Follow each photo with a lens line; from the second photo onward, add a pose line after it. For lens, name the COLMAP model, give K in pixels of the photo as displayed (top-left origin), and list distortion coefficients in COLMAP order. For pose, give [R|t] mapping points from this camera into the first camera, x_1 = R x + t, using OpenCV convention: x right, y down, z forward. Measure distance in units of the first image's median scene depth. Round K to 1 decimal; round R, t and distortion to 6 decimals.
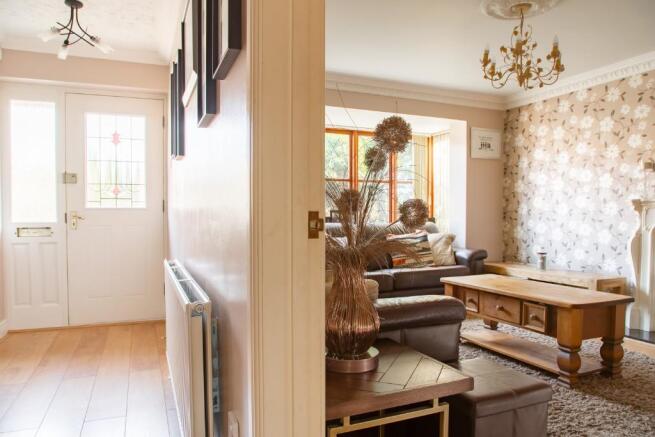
lens RADIAL K [[470.2, 0, 329.4], [0, 470.2, 226.3], [0, 0, 1]] dist [-0.068153, 0.030290]
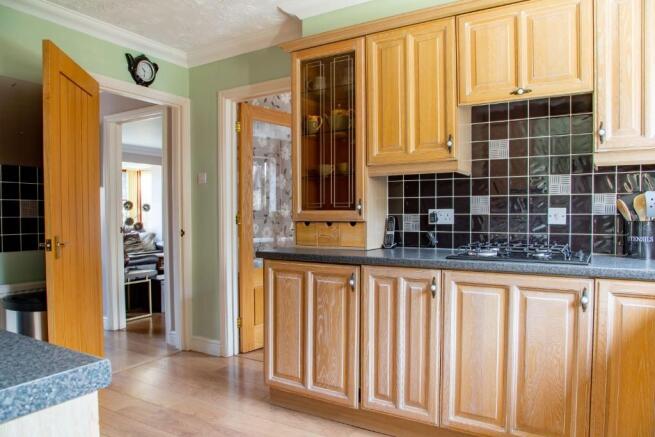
lens RADIAL K [[470.2, 0, 329.4], [0, 470.2, 226.3], [0, 0, 1]] dist [-0.068153, 0.030290]
pose [[0.821473, -0.022160, 0.569817, -0.236652], [0.021586, 0.999737, 0.007761, -0.008187], [-0.569839, 0.005925, 0.821735, -1.000569]]
